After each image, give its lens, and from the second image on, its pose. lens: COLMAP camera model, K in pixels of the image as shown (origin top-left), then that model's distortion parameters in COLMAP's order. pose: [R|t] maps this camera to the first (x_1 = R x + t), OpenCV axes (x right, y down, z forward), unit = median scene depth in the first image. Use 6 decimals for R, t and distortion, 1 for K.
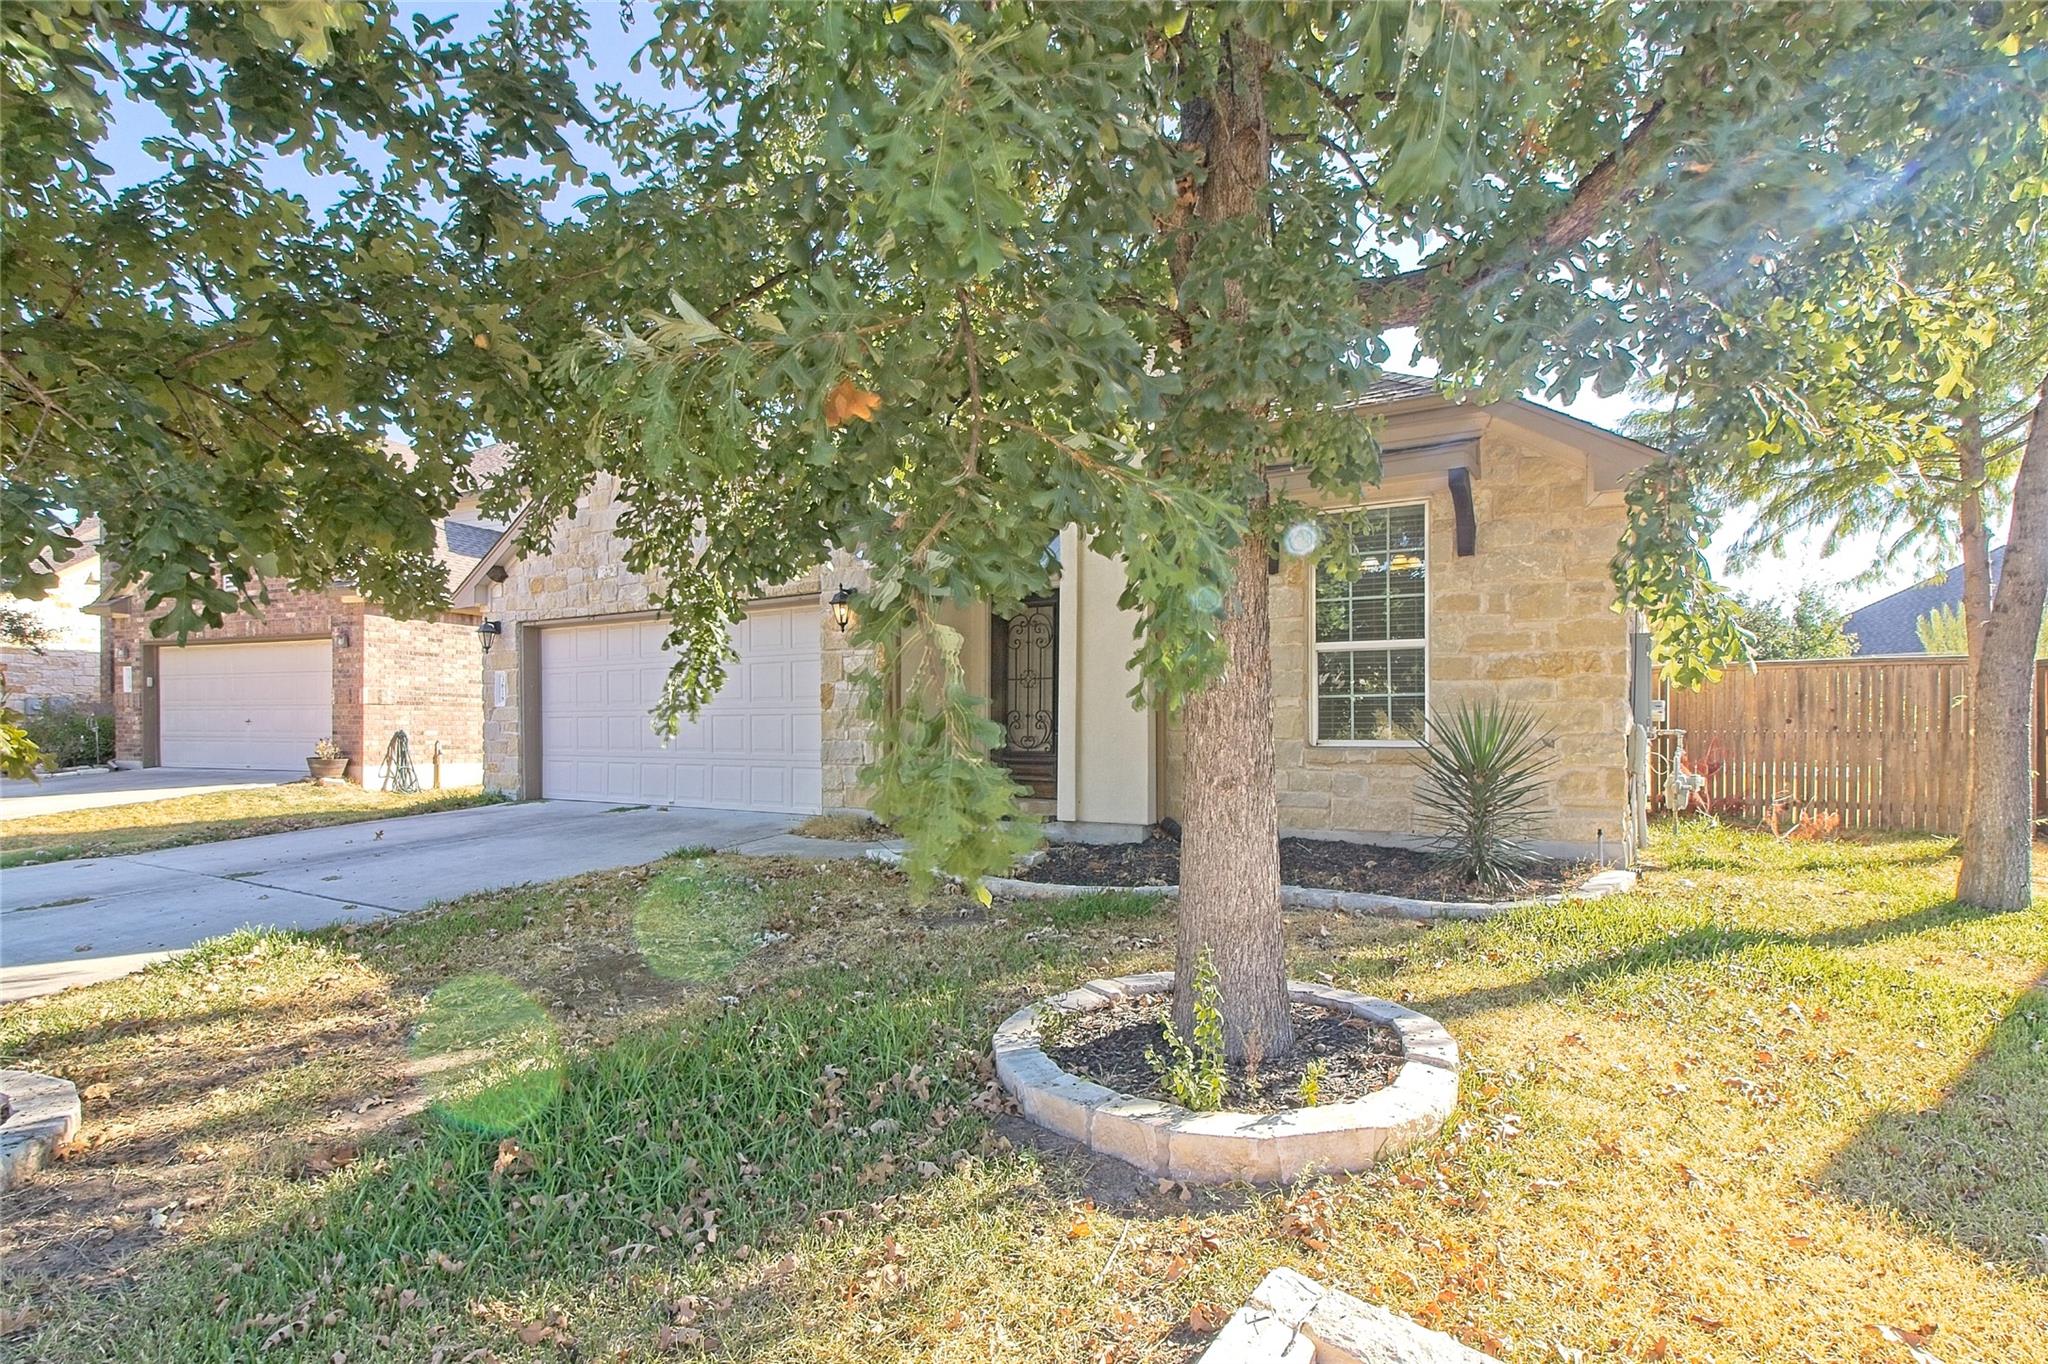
lens RADIAL K [[945.0, 0, 1025.9], [0, 945.0, 670.6], [0, 0, 1]] dist [-0.004050, 0.000063]
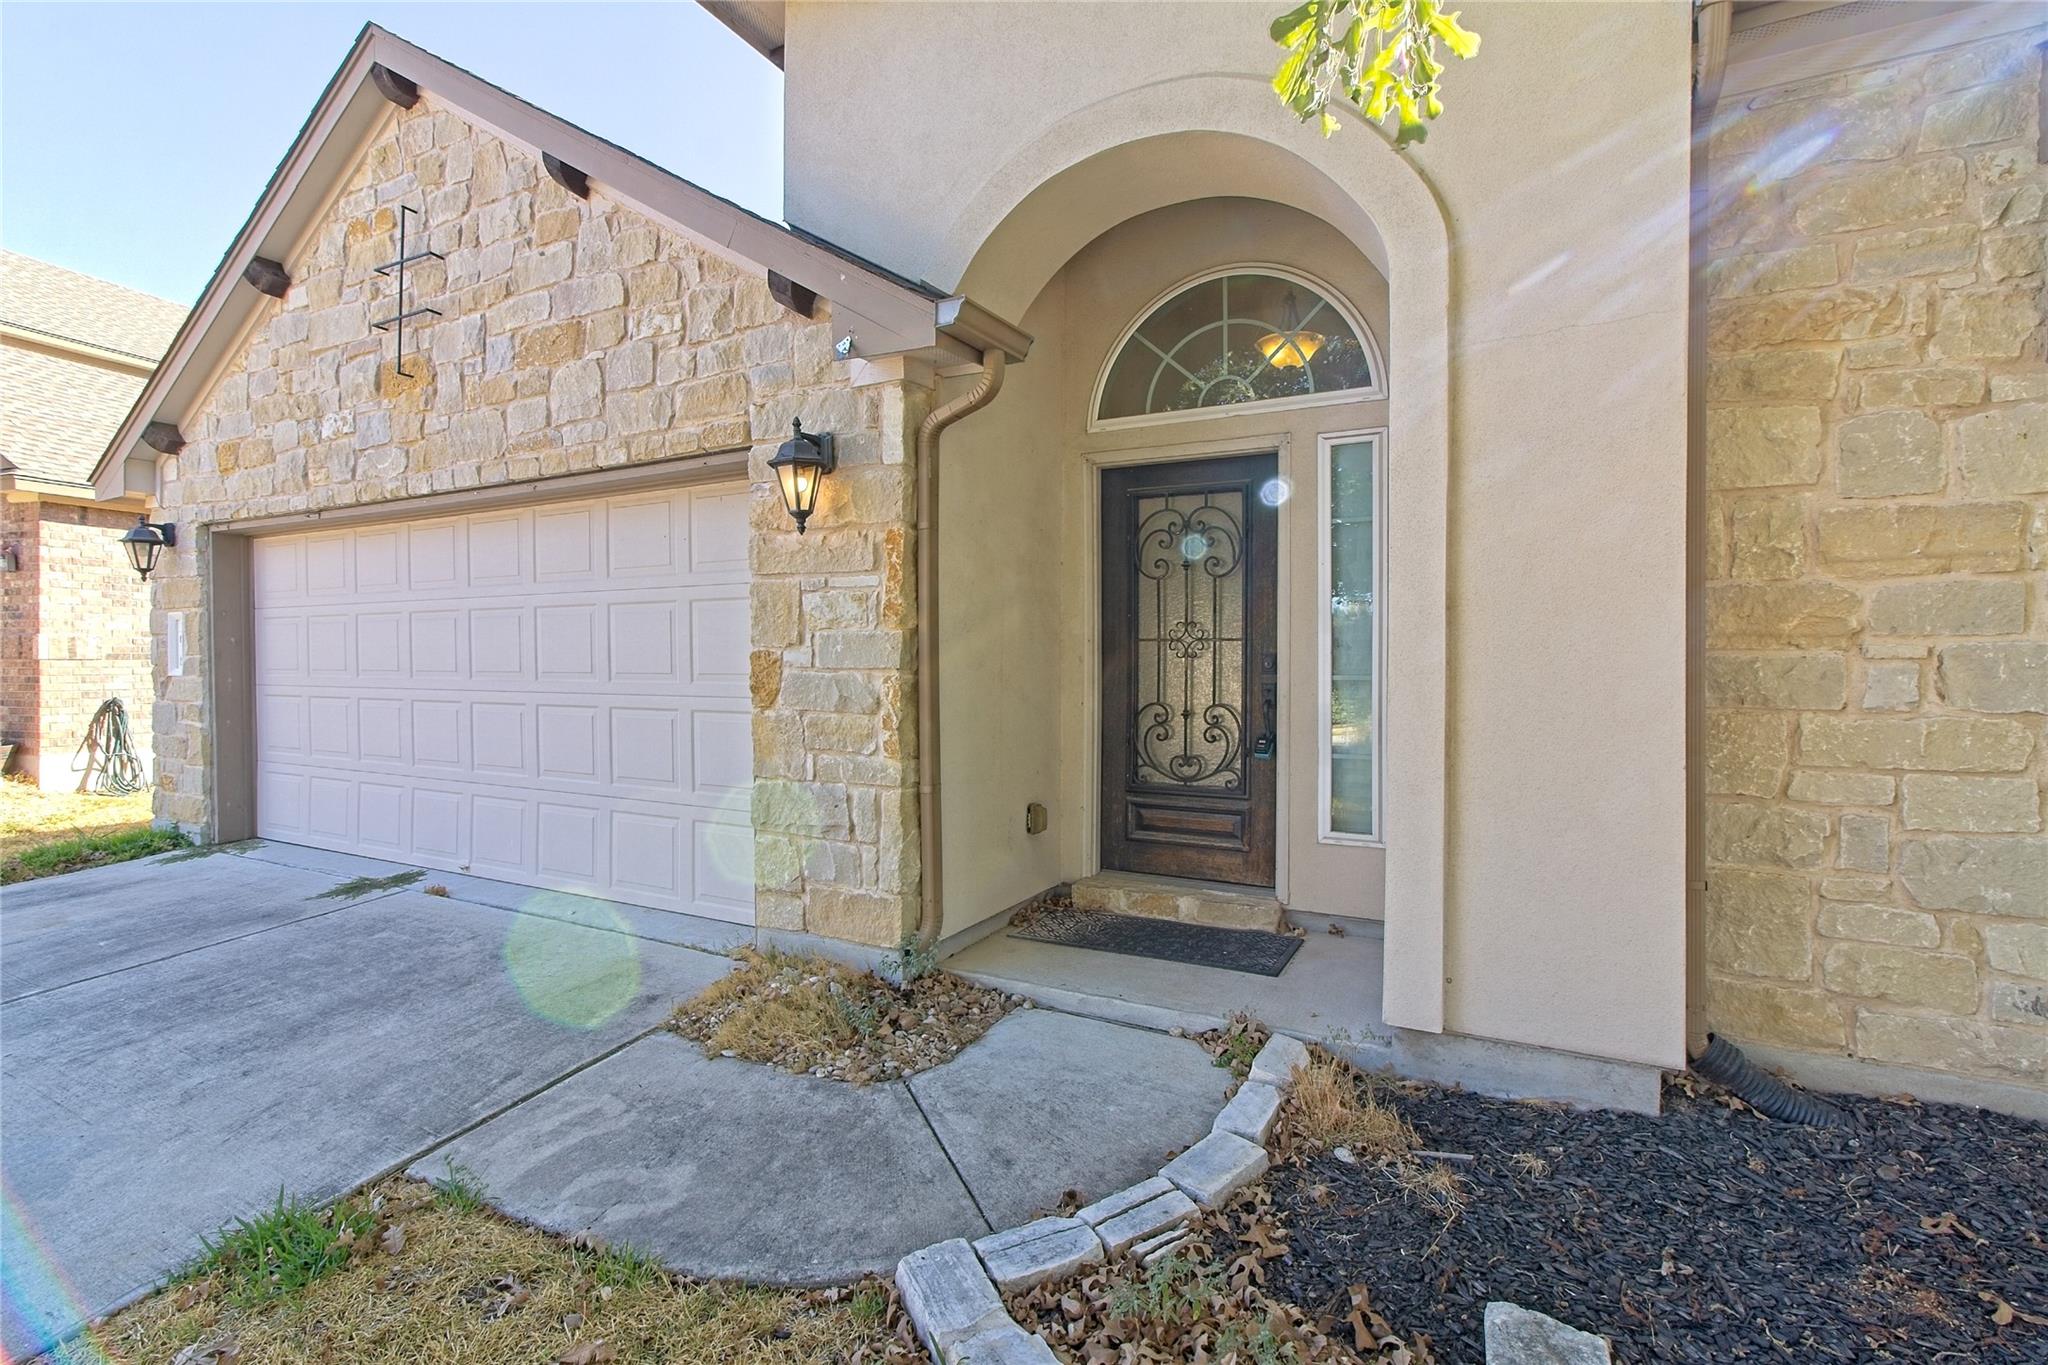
lens RADIAL K [[945.0, 0, 1025.9], [0, 945.0, 671.1], [0, 0, 1]] dist [-0.004050, 0.000063]
pose [[0.997960, 0.006895, 0.063466, -0.087483], [-0.010732, 0.998122, 0.060307, -0.003824], [-0.062931, -0.060865, 0.996160, 0.412929]]
